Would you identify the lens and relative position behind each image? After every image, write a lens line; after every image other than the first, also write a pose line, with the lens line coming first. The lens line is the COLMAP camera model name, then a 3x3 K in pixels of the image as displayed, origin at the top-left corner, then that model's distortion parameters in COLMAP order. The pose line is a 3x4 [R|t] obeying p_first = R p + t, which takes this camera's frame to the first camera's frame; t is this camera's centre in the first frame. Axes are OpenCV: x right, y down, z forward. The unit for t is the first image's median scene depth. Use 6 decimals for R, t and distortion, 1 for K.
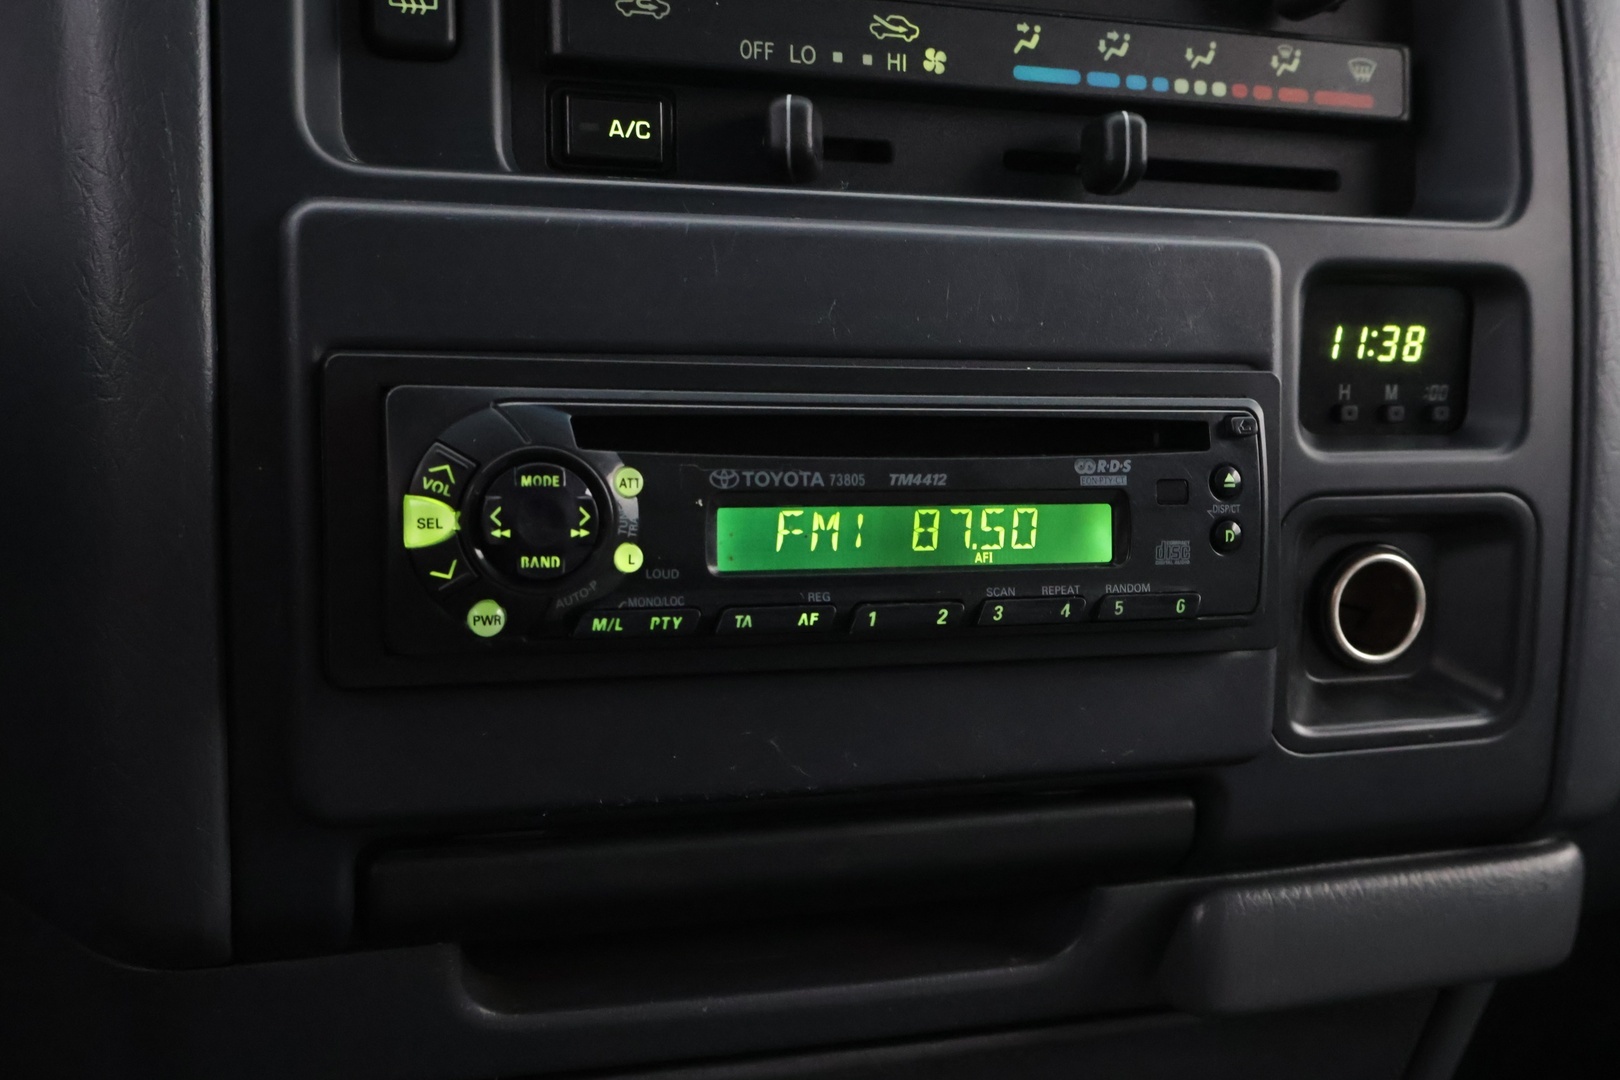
lens RADIAL K [[1651.0, 0, 810.0], [0, 1651.0, 540.0], [0, 0, 1]] dist [0.008110, -0.008716]
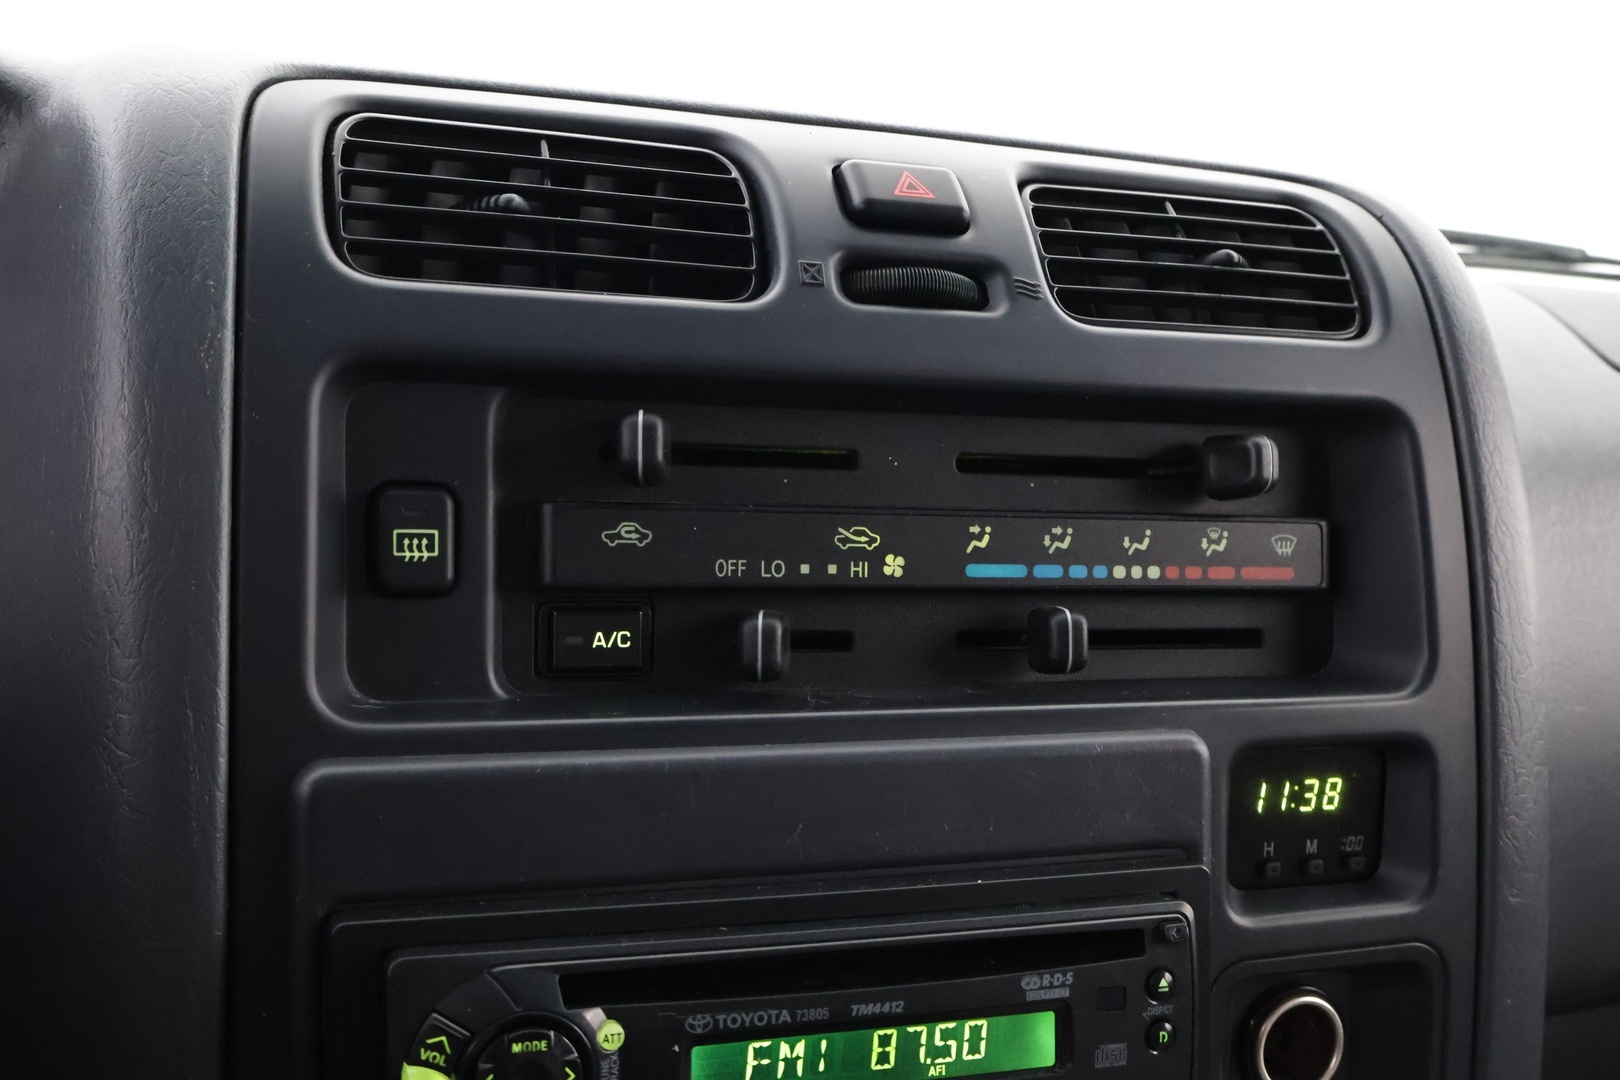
lens RADIAL K [[1651.0, 0, 810.0], [0, 1651.0, 540.0], [0, 0, 1]] dist [0.008110, -0.008716]
pose [[0.999146, 0.014265, 0.038782, -0.022651], [-0.012292, 0.998641, -0.050640, -0.261332], [-0.039452, 0.050121, 0.997964, -0.083146]]
